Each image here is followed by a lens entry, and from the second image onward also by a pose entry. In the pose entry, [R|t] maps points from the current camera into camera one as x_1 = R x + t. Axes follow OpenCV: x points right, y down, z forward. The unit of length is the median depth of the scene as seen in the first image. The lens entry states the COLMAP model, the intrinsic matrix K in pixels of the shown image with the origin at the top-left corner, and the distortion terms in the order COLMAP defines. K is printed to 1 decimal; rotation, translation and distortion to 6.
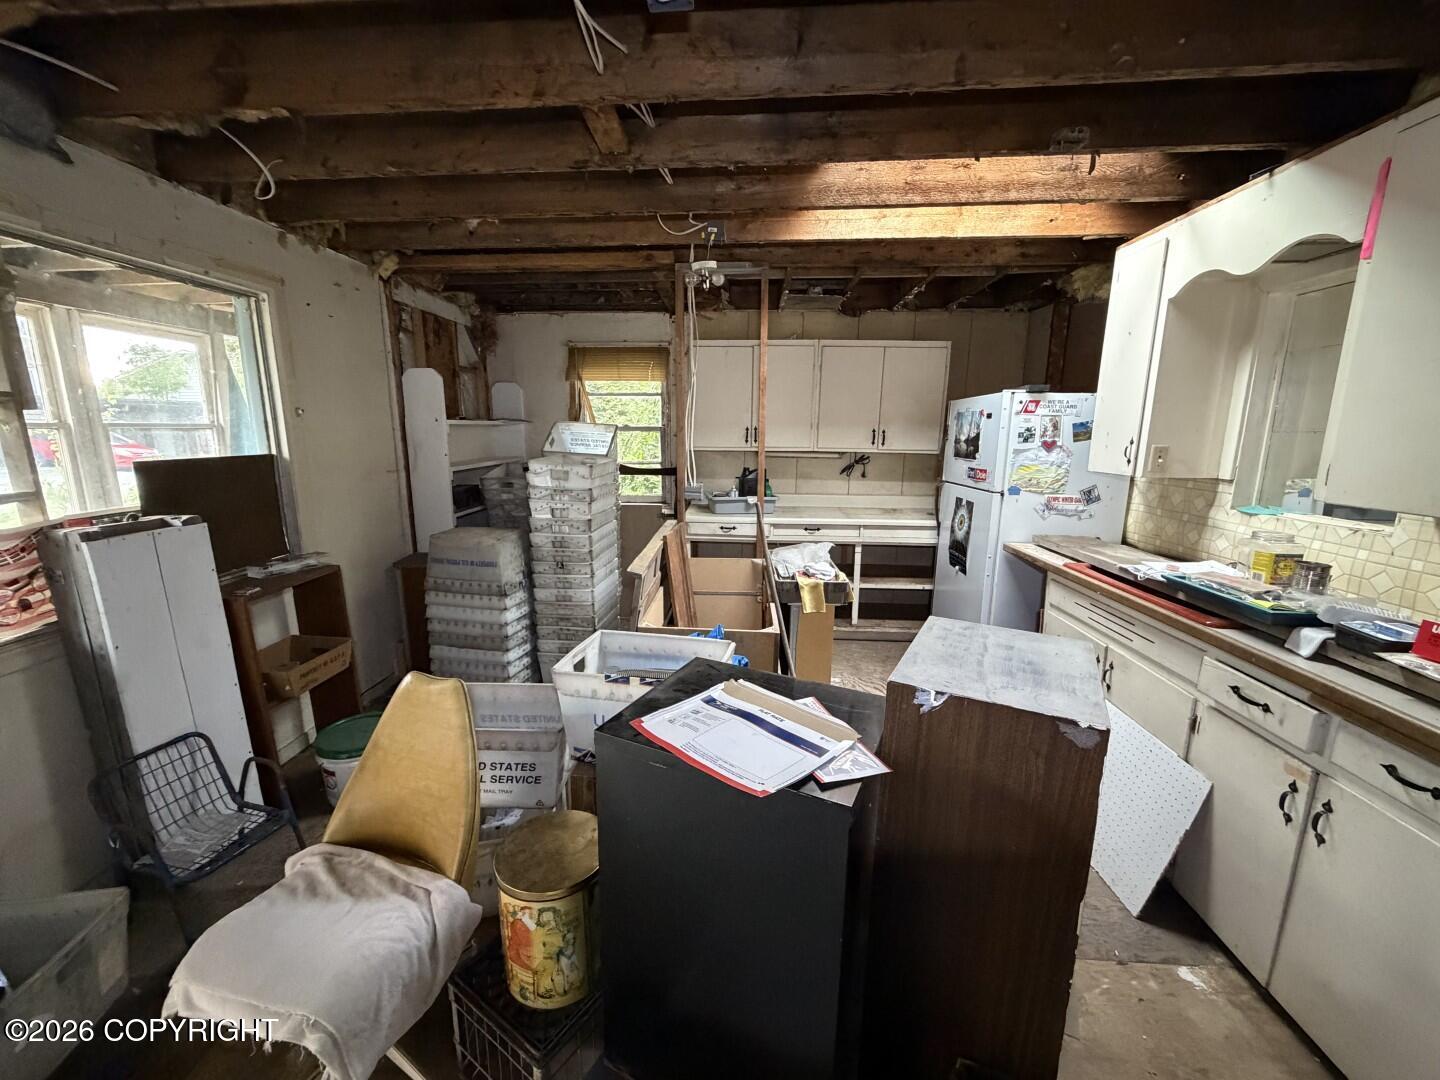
lens RADIAL K [[573.3, 0, 713.1], [0, 573.3, 541.2], [0, 0, 1]] dist [0.000489, 0.000103]
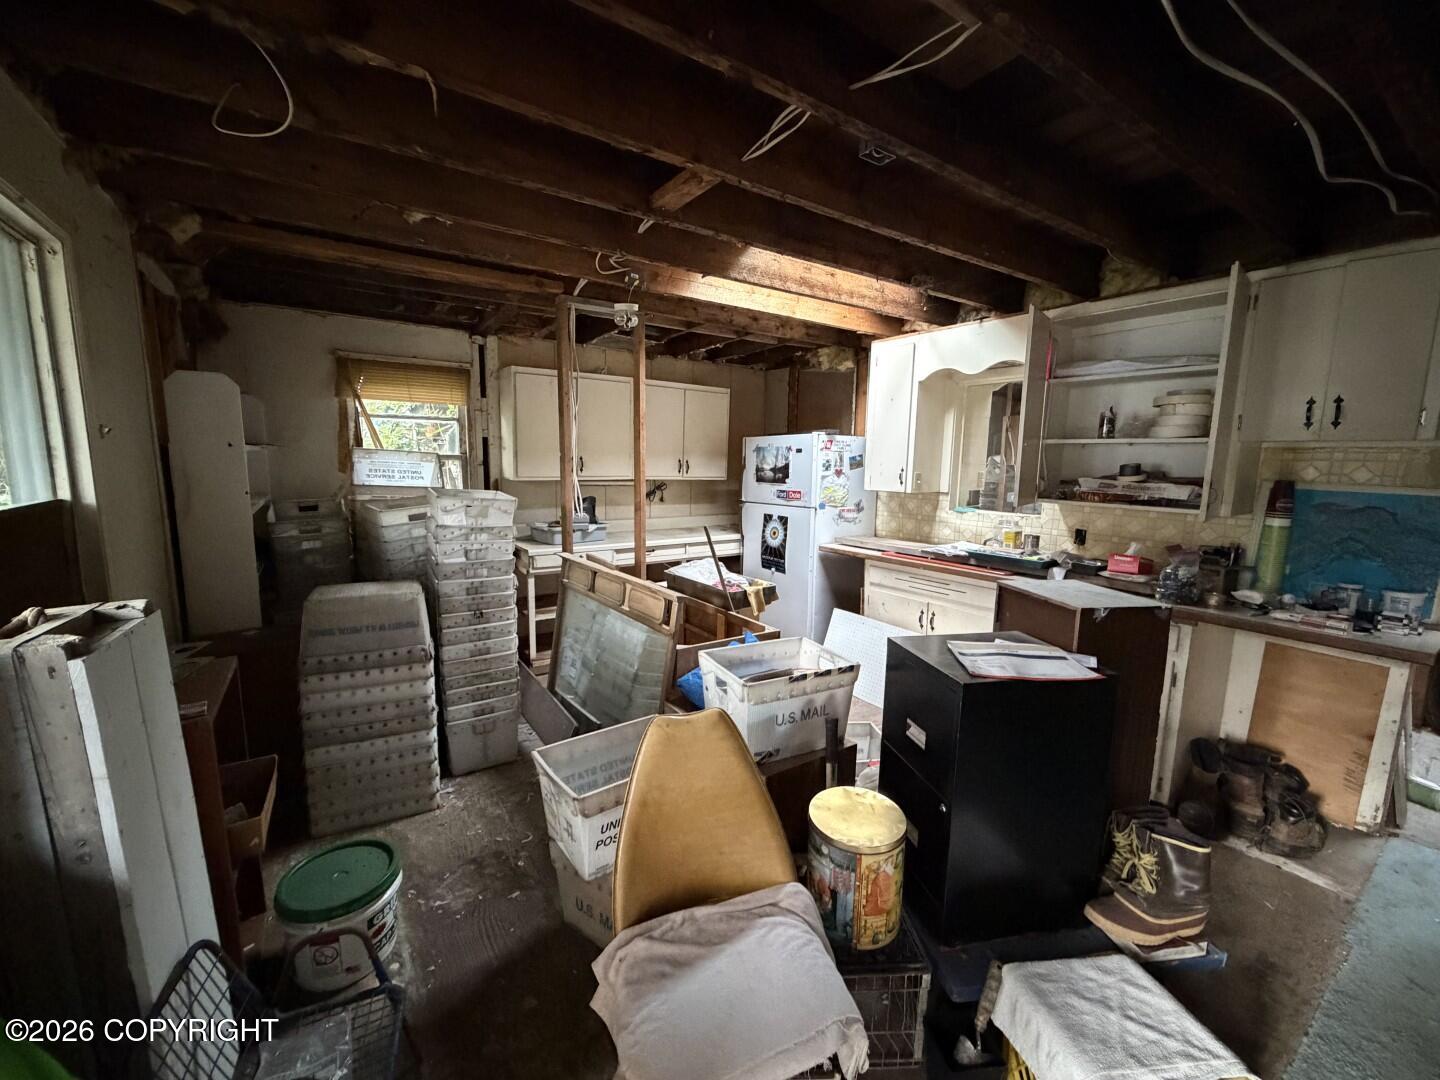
lens RADIAL K [[573.3, 0, 716.6], [0, 573.3, 542.1], [0, 0, 1]] dist [0.000489, 0.000103]
pose [[0.788870, -0.083084, 0.608918, -0.507866], [0.109373, 0.993982, -0.006072, -0.022084], [-0.604749, 0.071389, 0.793210, 0.081868]]
